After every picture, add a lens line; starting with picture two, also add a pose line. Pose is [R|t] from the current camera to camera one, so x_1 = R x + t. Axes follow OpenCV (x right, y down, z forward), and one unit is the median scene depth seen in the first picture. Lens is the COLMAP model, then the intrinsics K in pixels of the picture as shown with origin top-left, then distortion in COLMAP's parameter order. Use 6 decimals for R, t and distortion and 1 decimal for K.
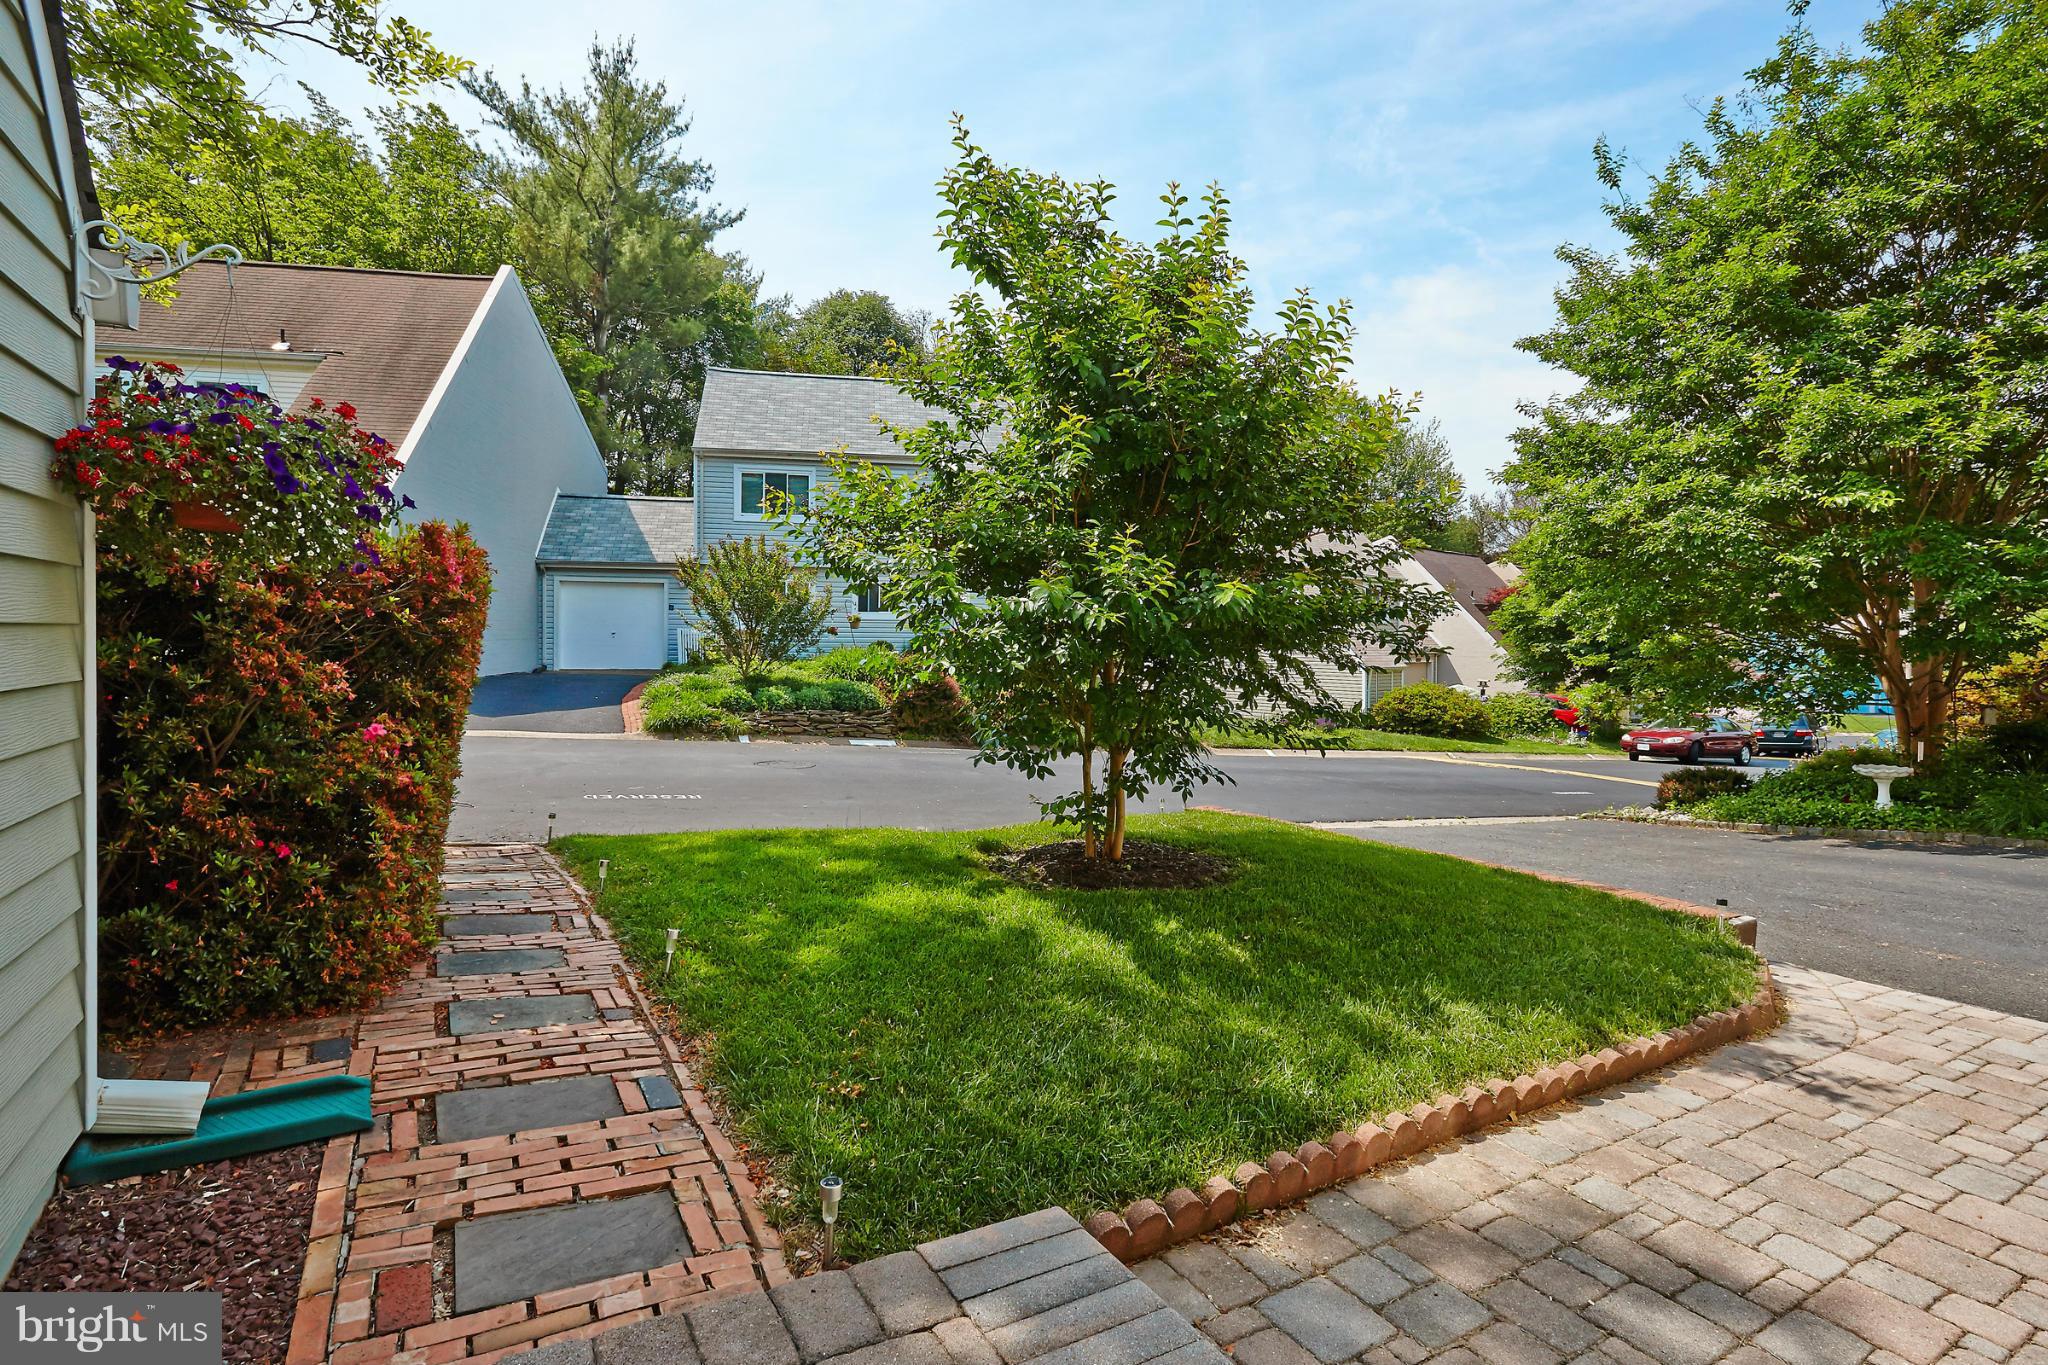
lens RADIAL K [[994.9, 0, 1019.0], [0, 994.9, 659.8], [0, 0, 1]] dist [0.001754, -0.000013]
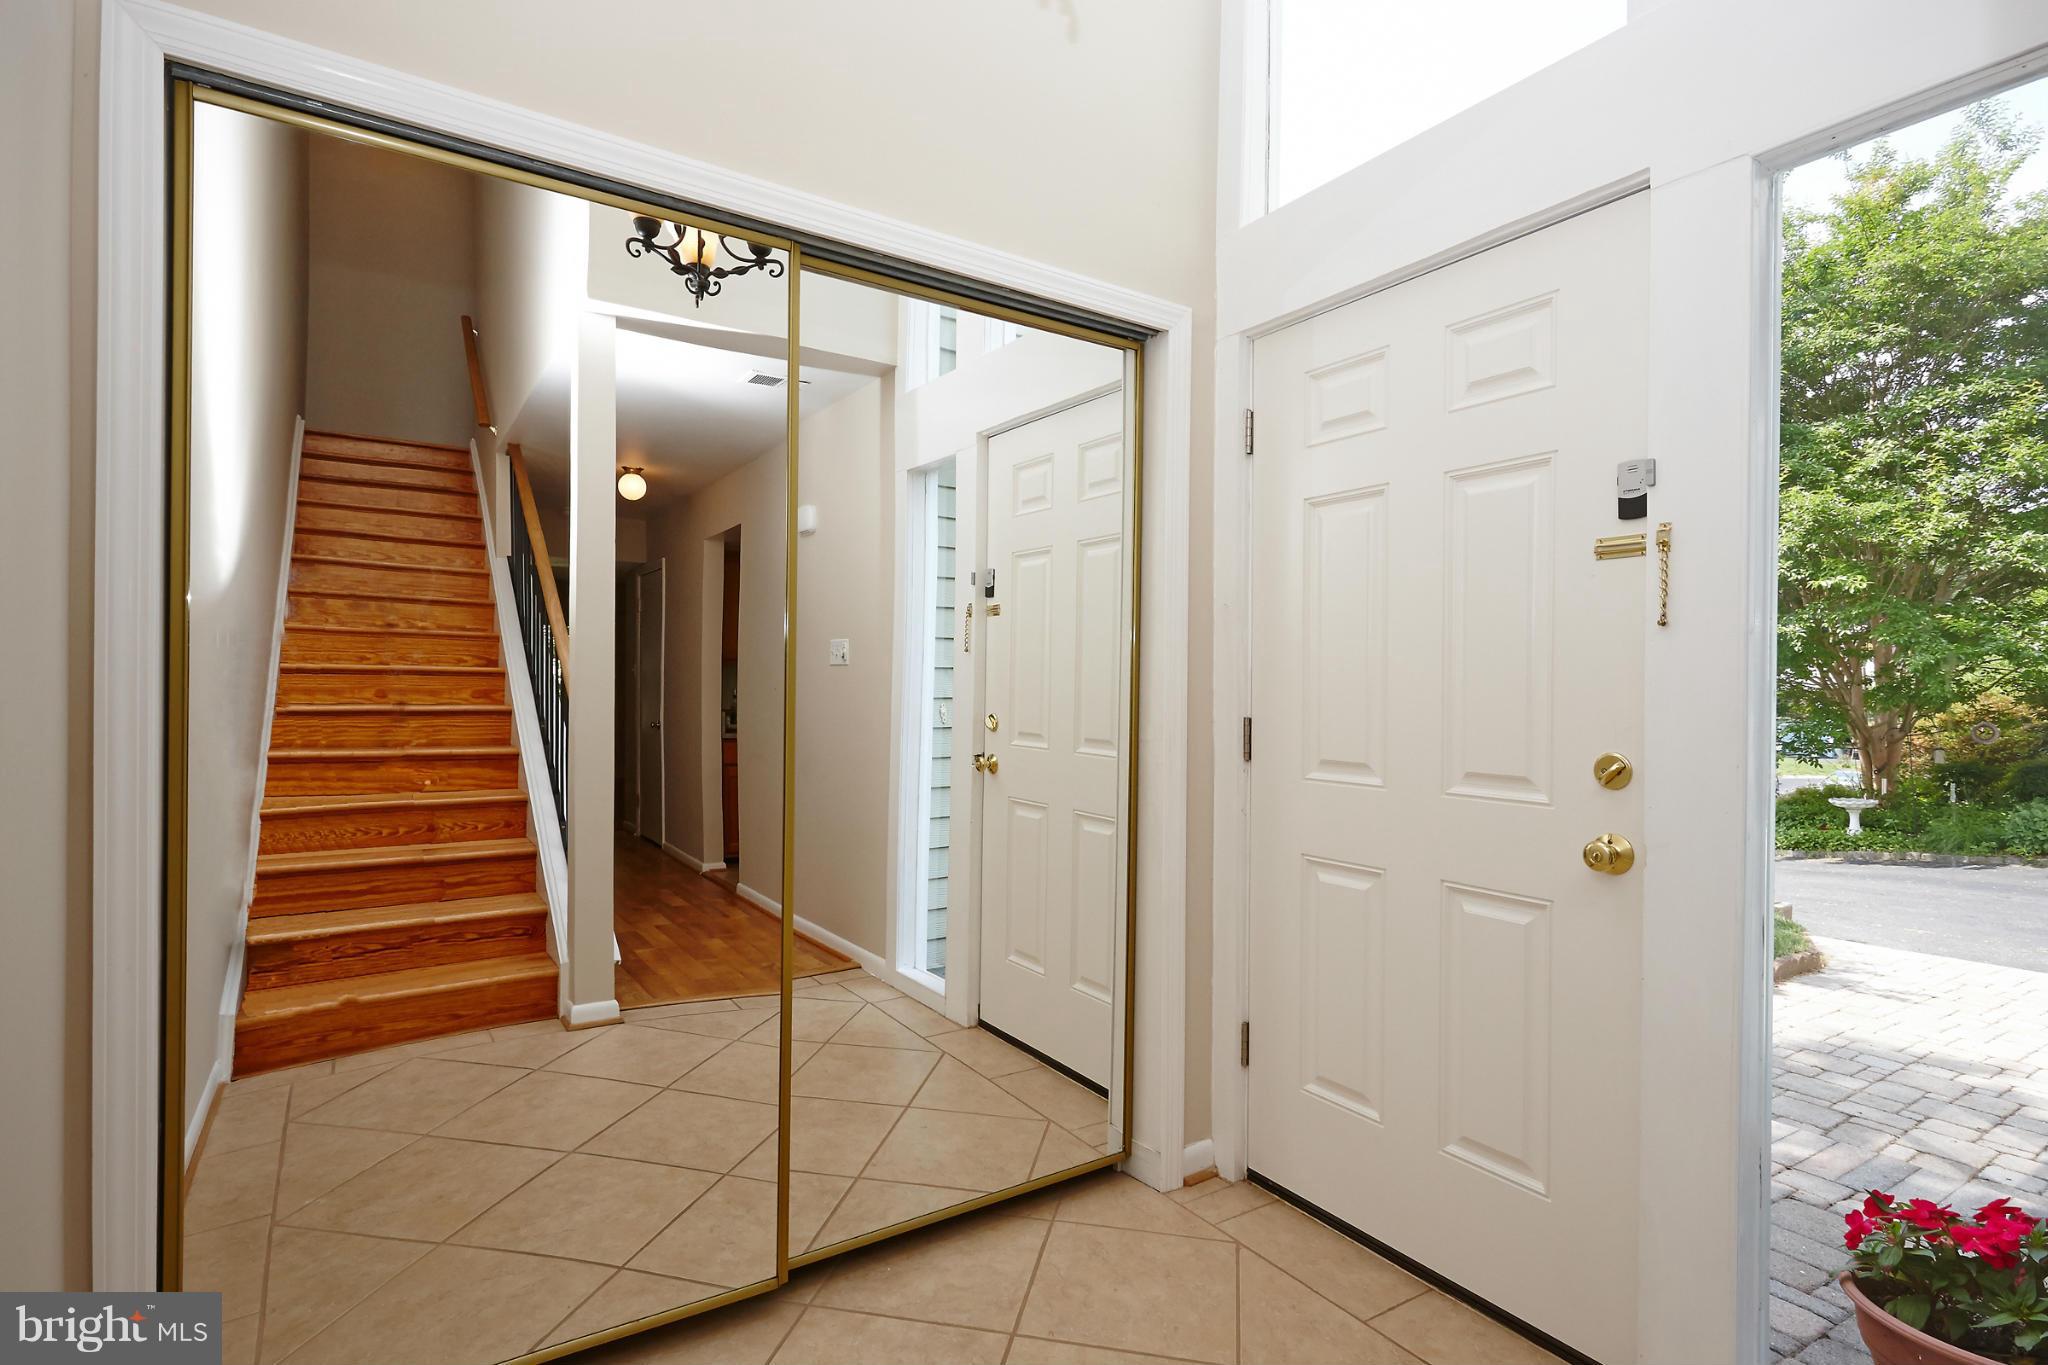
lens RADIAL K [[994.9, 0, 1029.4], [0, 994.9, 697.3], [0, 0, 1]] dist [0.001754, -0.000013]
pose [[0.998993, -0.005054, 0.044591, -0.196960], [0.005709, 0.999877, -0.014577, -0.004137], [-0.044512, 0.014817, 0.998899, -0.173699]]
